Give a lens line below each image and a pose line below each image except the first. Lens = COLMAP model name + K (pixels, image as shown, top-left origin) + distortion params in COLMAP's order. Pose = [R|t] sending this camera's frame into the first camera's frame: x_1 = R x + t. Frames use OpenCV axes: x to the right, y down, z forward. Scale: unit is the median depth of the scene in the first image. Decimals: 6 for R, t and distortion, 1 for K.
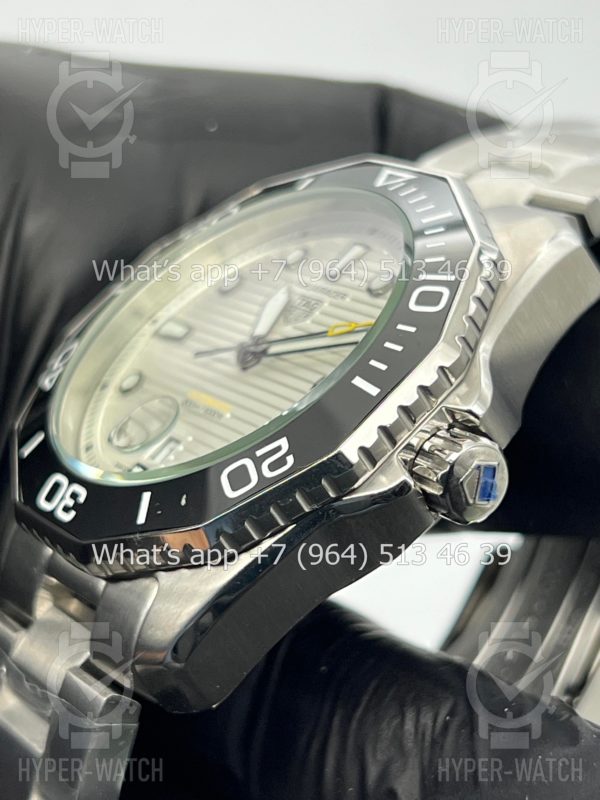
lens RADIAL K [[1786.6, 0, 322.6], [0, 1786.6, 402.3], [0, 0, 1]] dist [0.388711, -0.052437]
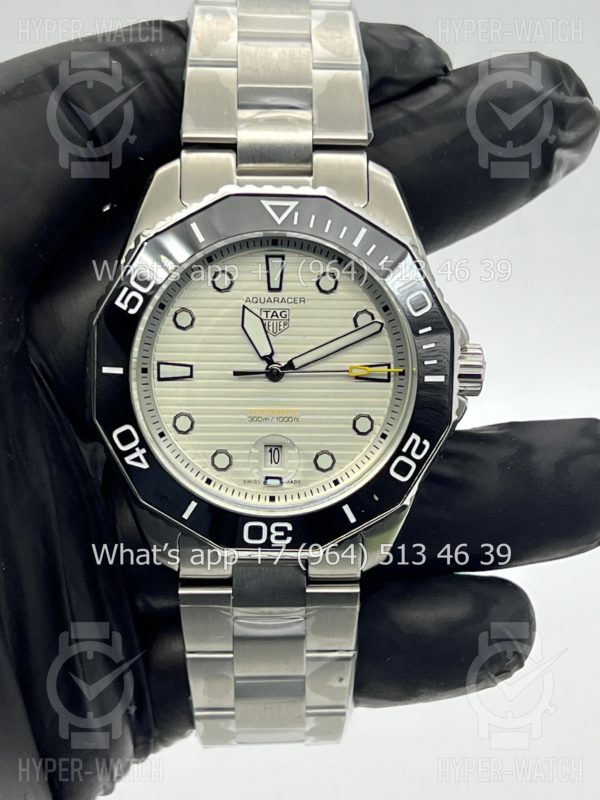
lens RADIAL K [[1772.9, 0, 300.0], [0, 1772.9, 400.0], [0, 0, 1]] dist [0.550564, -0.057441]
pose [[0.551114, -0.705097, 0.446219, -0.779305], [0.183082, 0.623906, 0.759751, -1.249082], [-0.814097, -0.337015, 0.472934, 0.325836]]
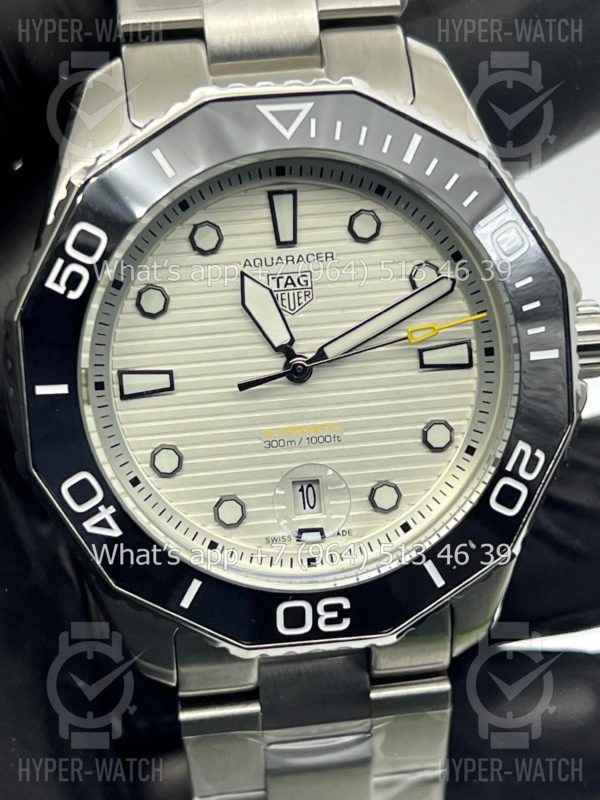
lens RADIAL K [[1808.8, 0, 300.0], [0, 1808.8, 400.0], [0, 0, 1]] dist [0.402685, -0.022685]
pose [[0.449781, -0.747410, 0.488953, -0.591819], [0.194633, 0.616321, 0.763064, -0.848779], [-0.871674, -0.248045, 0.422680, 0.659719]]
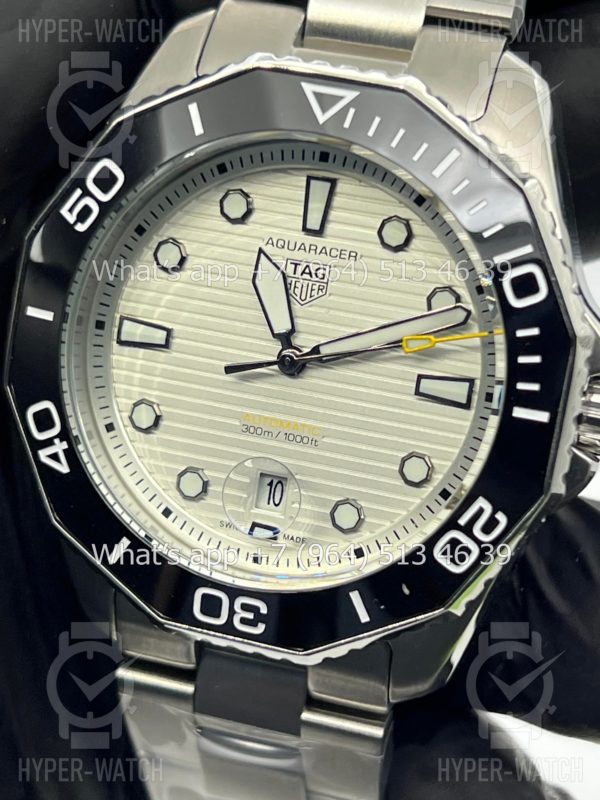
lens RADIAL K [[1786.6, 0, 322.6], [0, 1786.6, 402.3], [0, 0, 1]] dist [0.388711, -0.052437]
pose [[0.767089, -0.577144, 0.280143, -0.334796], [0.263328, 0.681446, 0.682855, -0.714812], [-0.585007, -0.450041, 0.674707, 0.404797]]
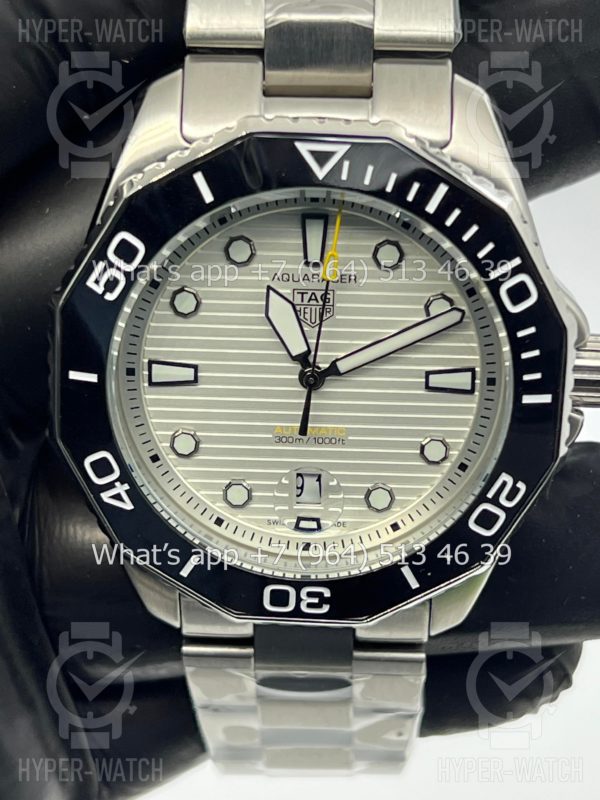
lens RADIAL K [[1808.8, 0, 300.0], [0, 1808.8, 400.0], [0, 0, 1]] dist [0.402685, -0.022685]
pose [[0.594548, -0.751322, 0.286406, -0.400672], [0.220844, 0.495089, 0.840307, -1.021943], [-0.773137, -0.436351, 0.460279, 0.578441]]
